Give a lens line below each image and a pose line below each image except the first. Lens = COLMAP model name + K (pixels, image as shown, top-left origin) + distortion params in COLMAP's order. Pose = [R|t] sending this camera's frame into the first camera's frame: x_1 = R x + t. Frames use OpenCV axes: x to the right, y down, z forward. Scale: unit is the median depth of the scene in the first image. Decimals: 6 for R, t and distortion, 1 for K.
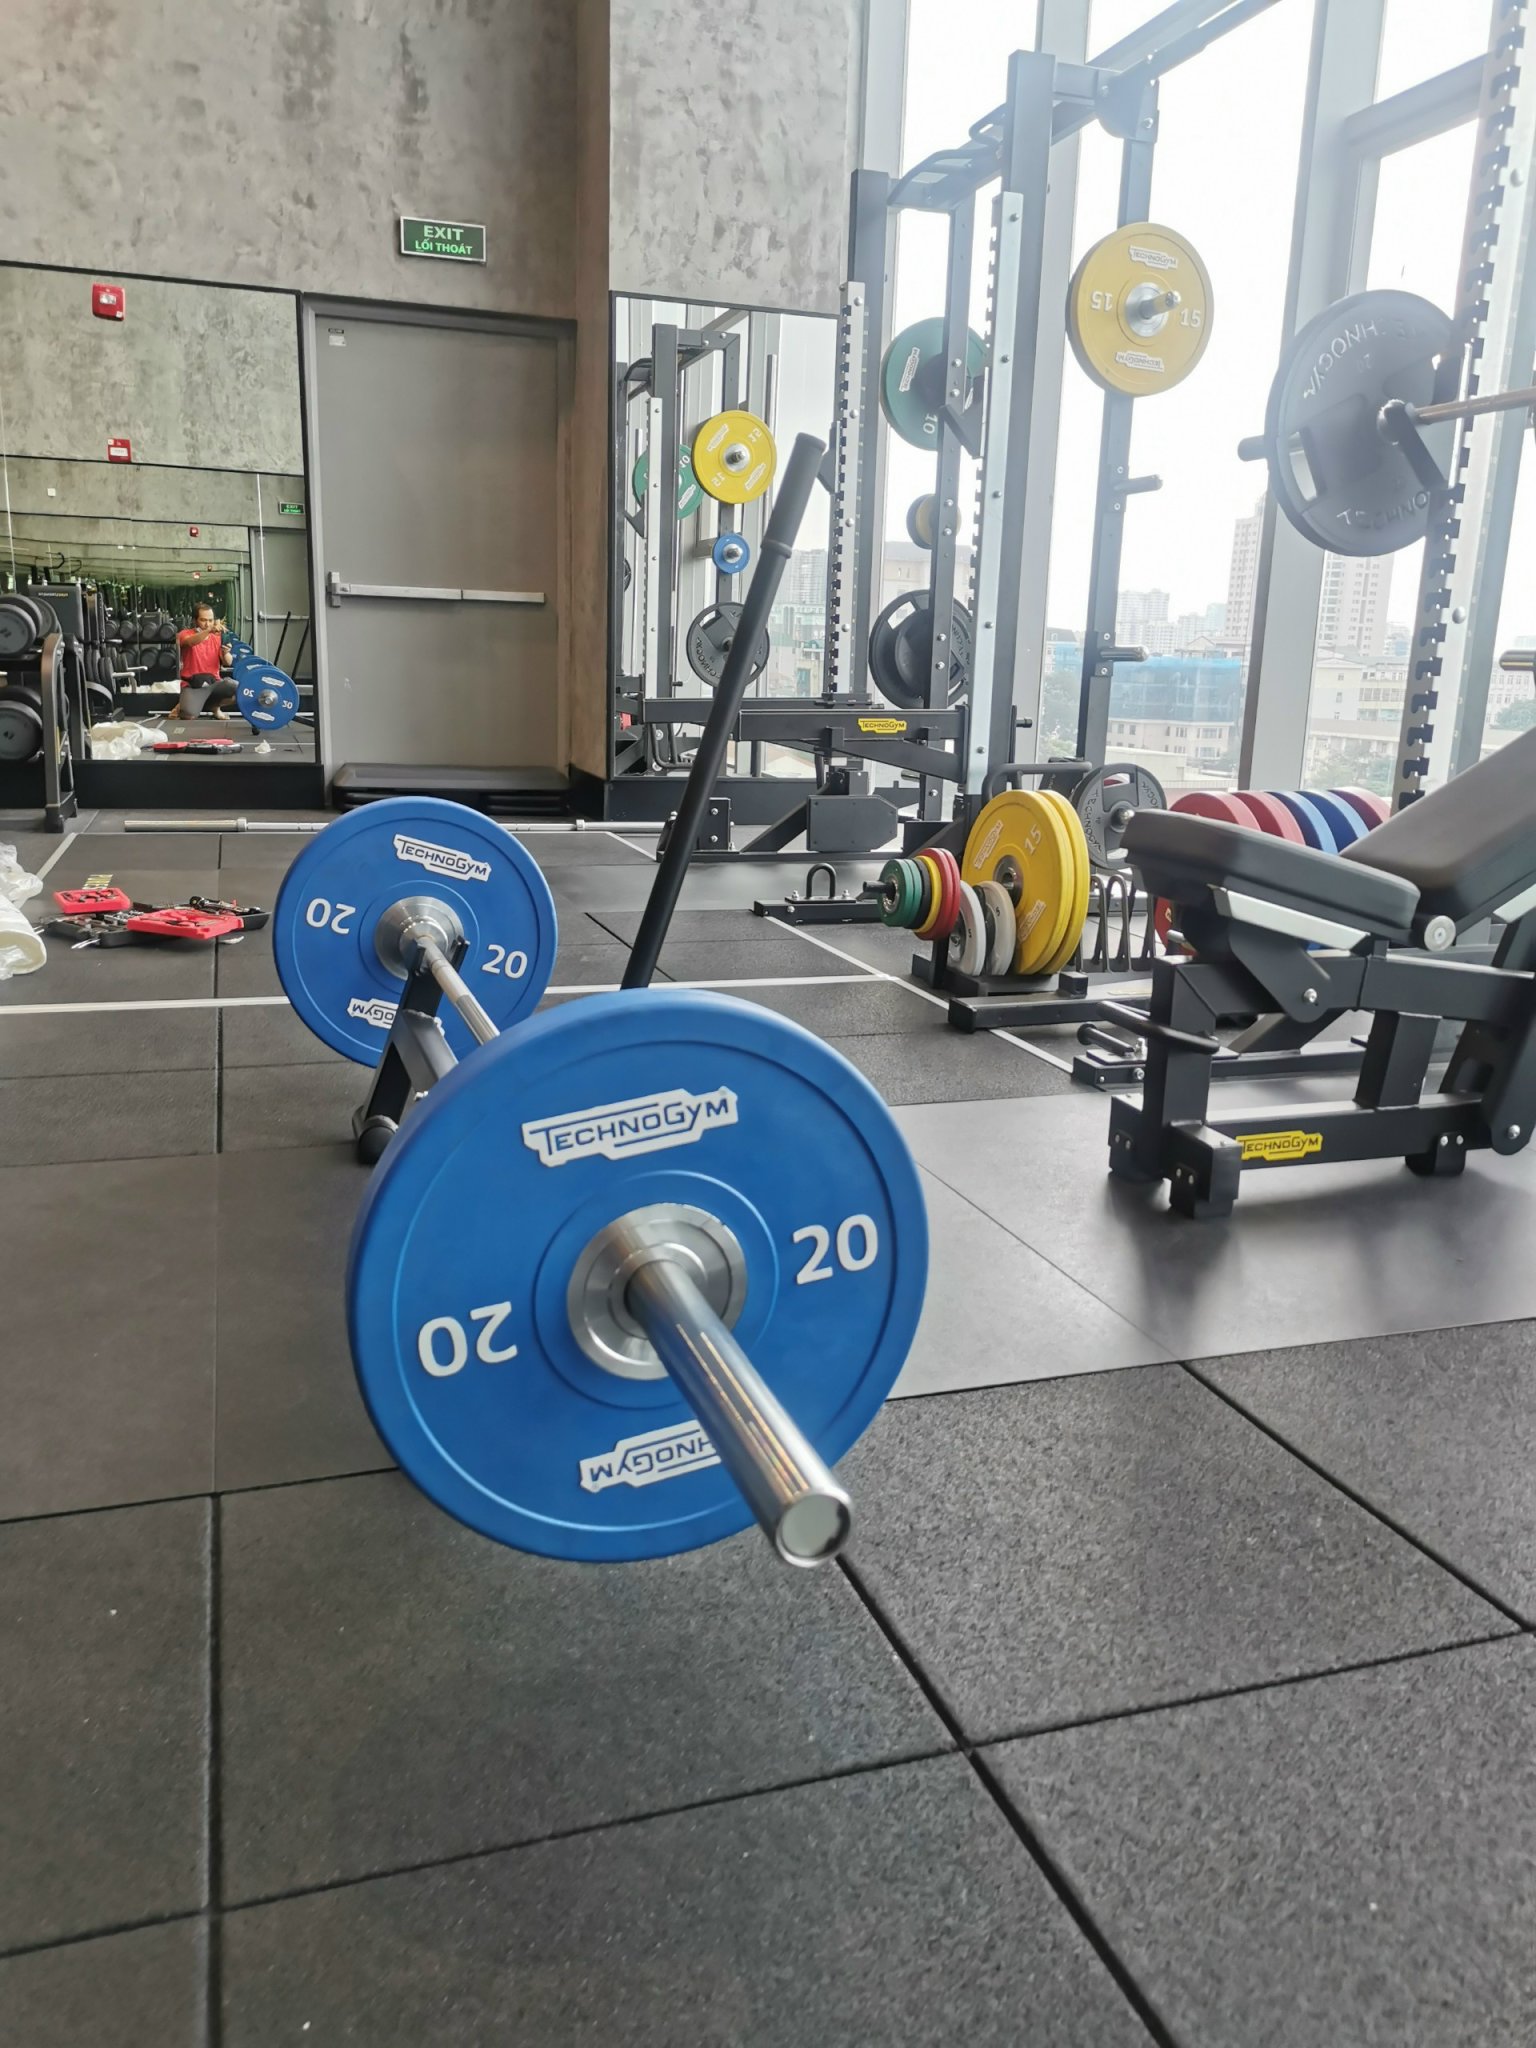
lens RADIAL K [[1569.5, 0, 759.8], [0, 1569.5, 1029.8], [0, 0, 1]] dist [0.059588, -0.051245]
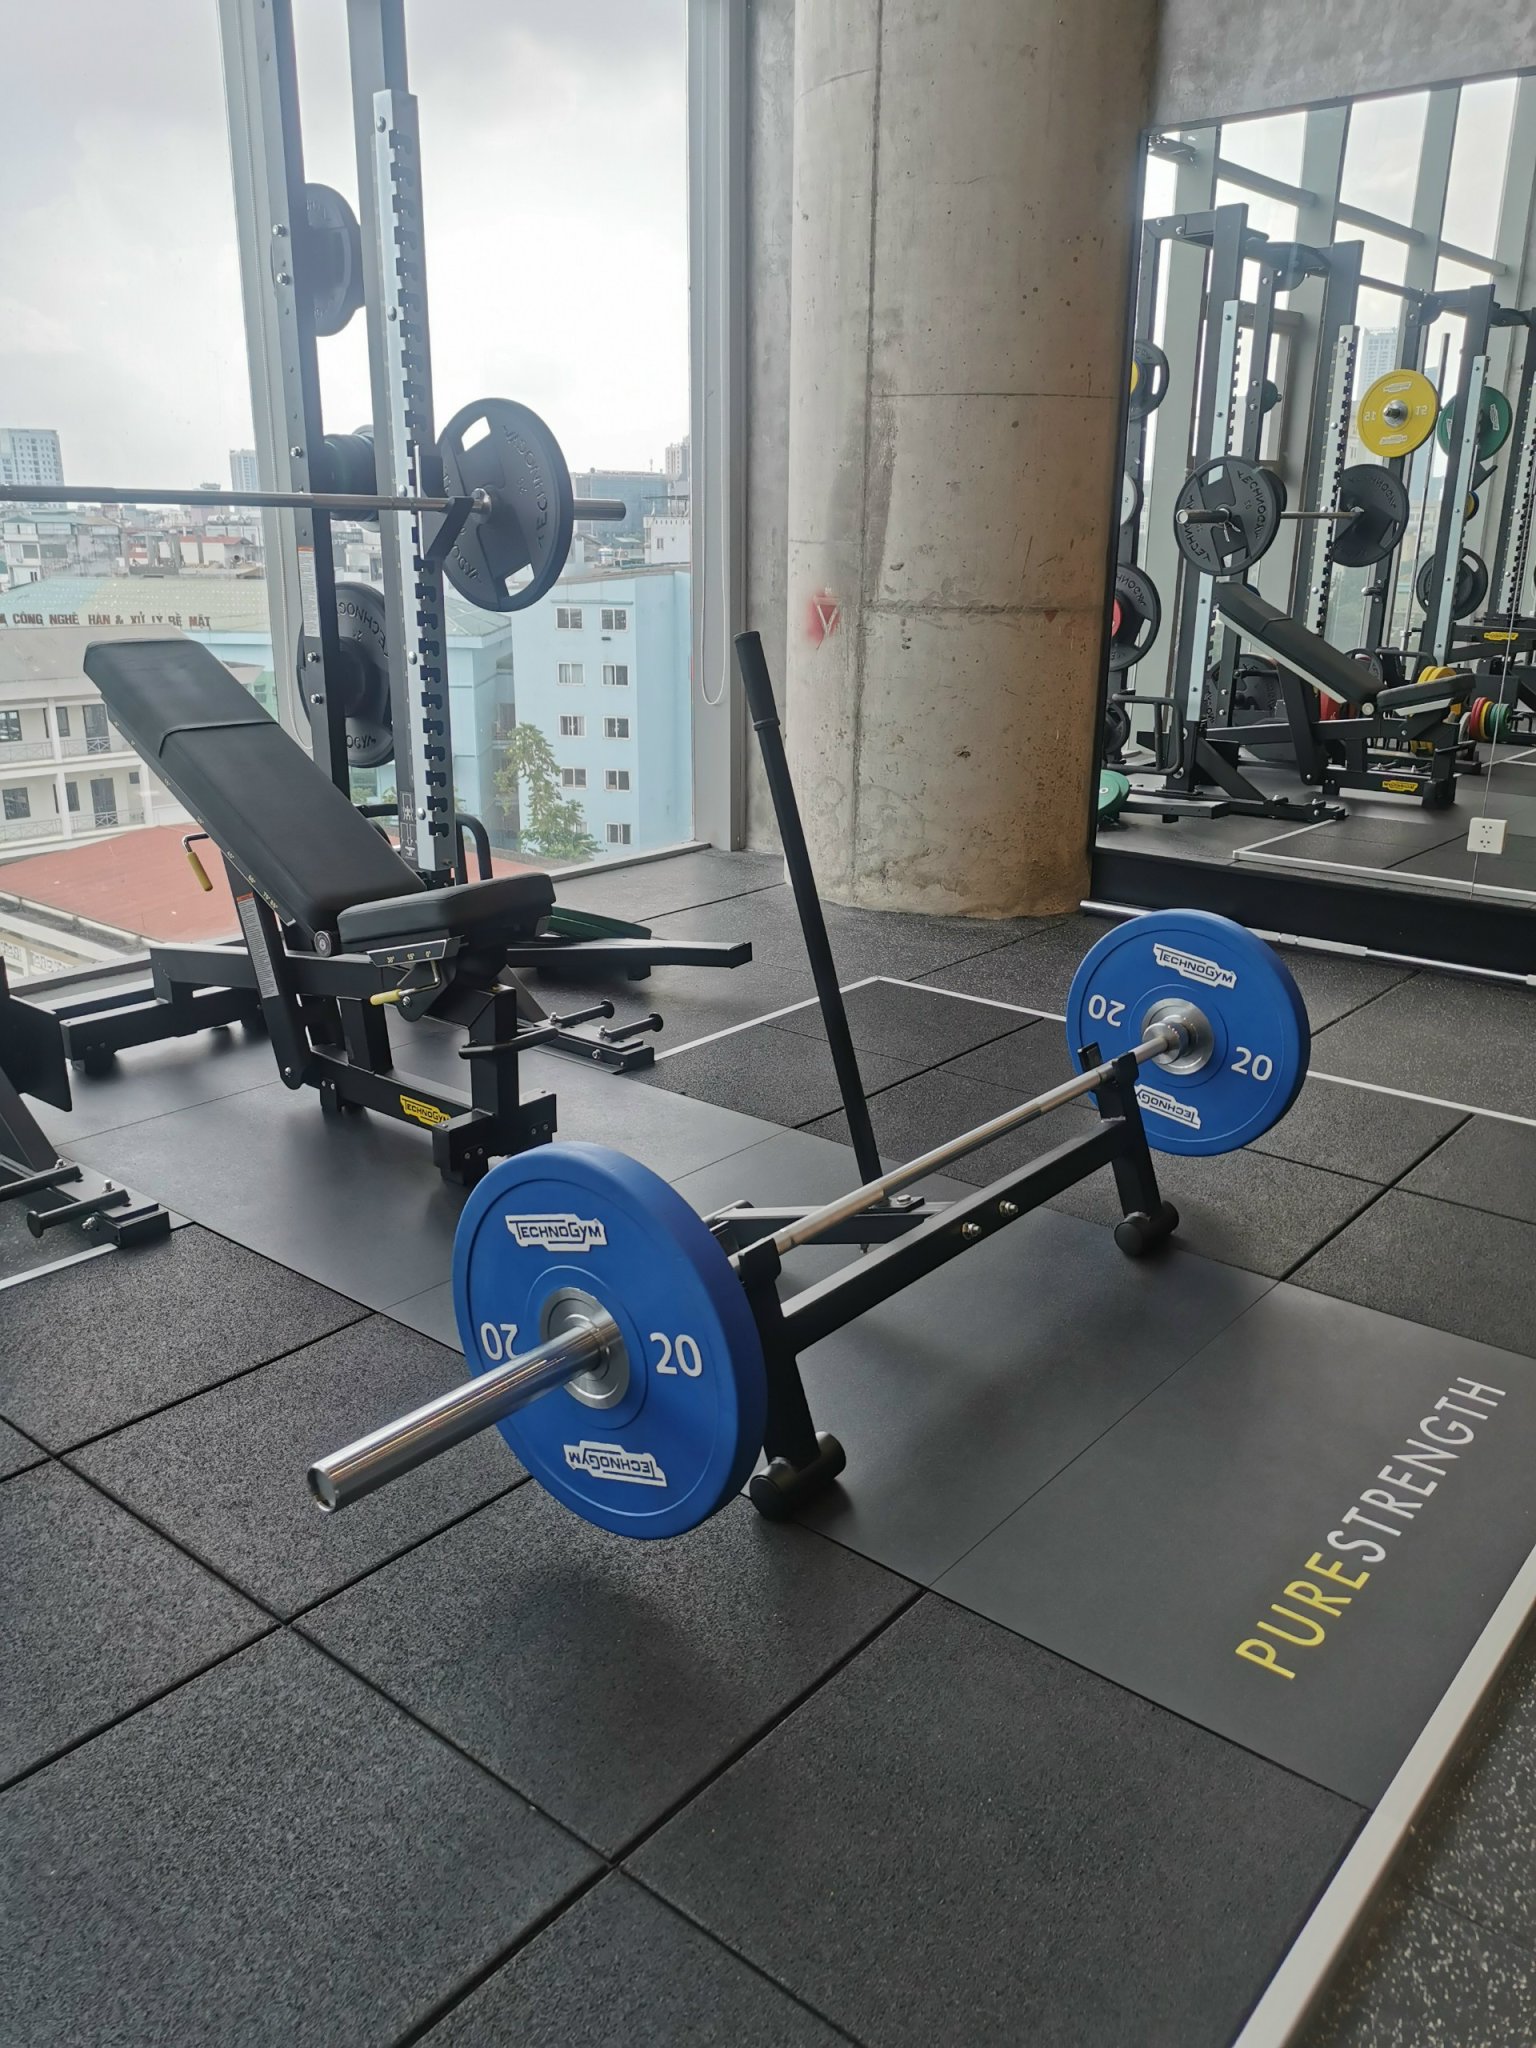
lens RADIAL K [[1569.5, 0, 769.4], [0, 1569.5, 1000.7], [0, 0, 1]] dist [0.059588, -0.051245]
pose [[0.525938, 0.086559, -0.846107, 1.262199], [-0.085510, 0.995149, 0.048653, -0.246185], [0.846214, 0.046762, 0.530788, 0.354038]]
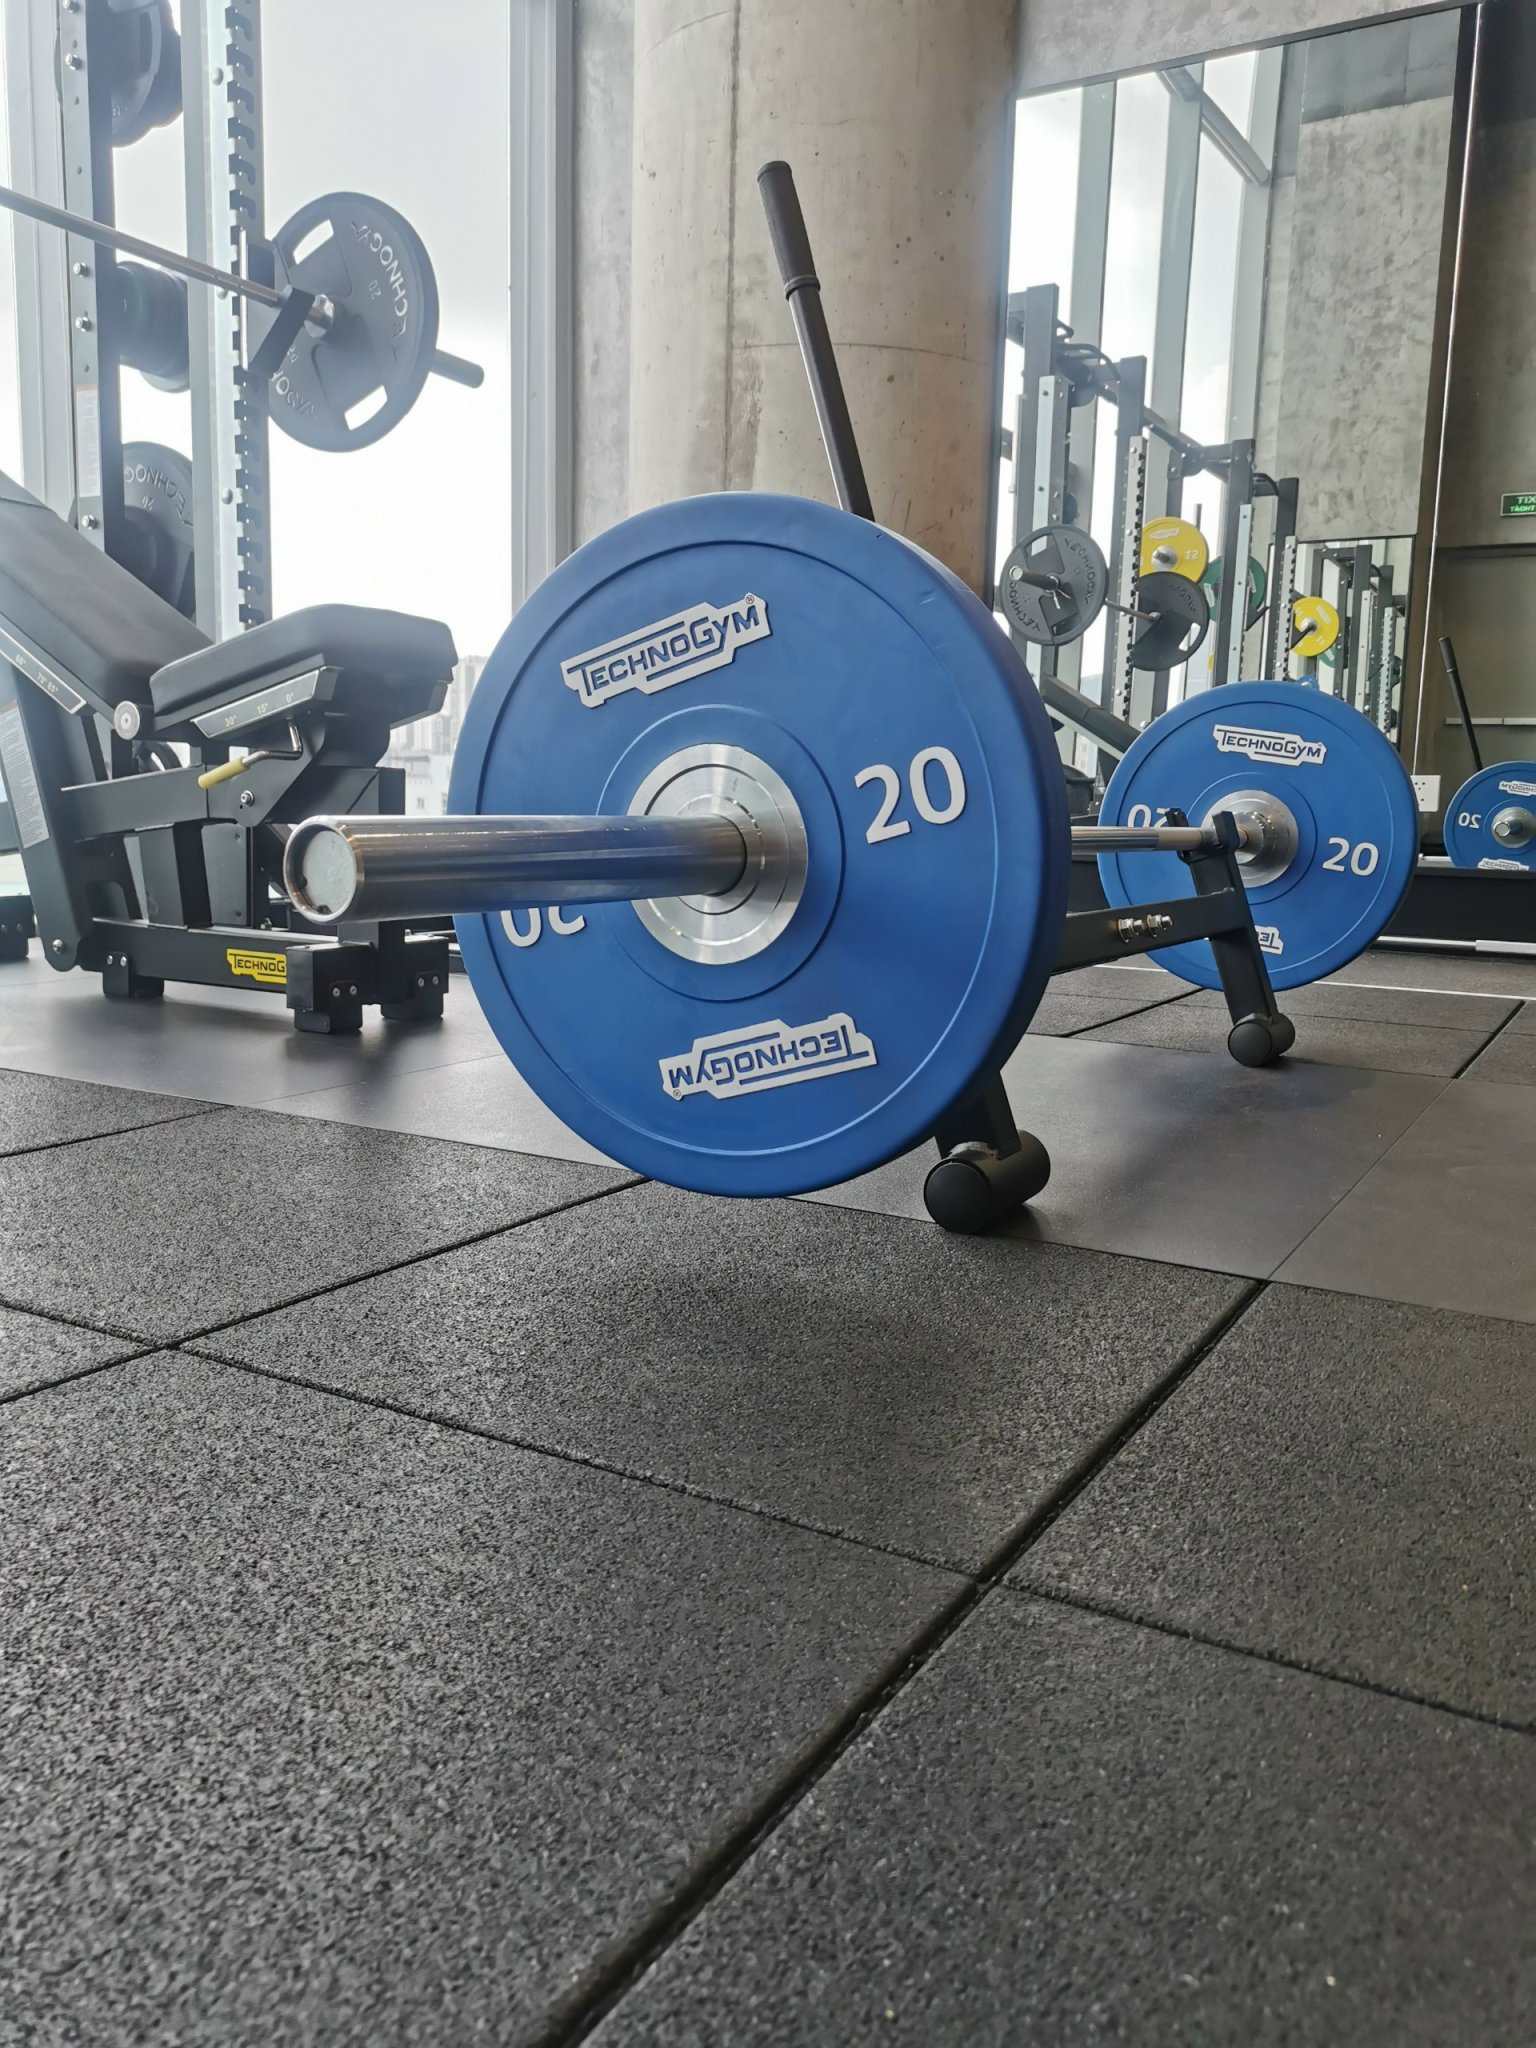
lens RADIAL K [[1569.5, 0, 762.7], [0, 1569.5, 1014.0], [0, 0, 1]] dist [0.059588, -0.051245]
pose [[0.657997, -0.050105, -0.751352, 0.599866], [-0.057201, 0.991575, -0.116219, 0.355328], [0.750845, 0.119450, 0.649587, 0.481943]]
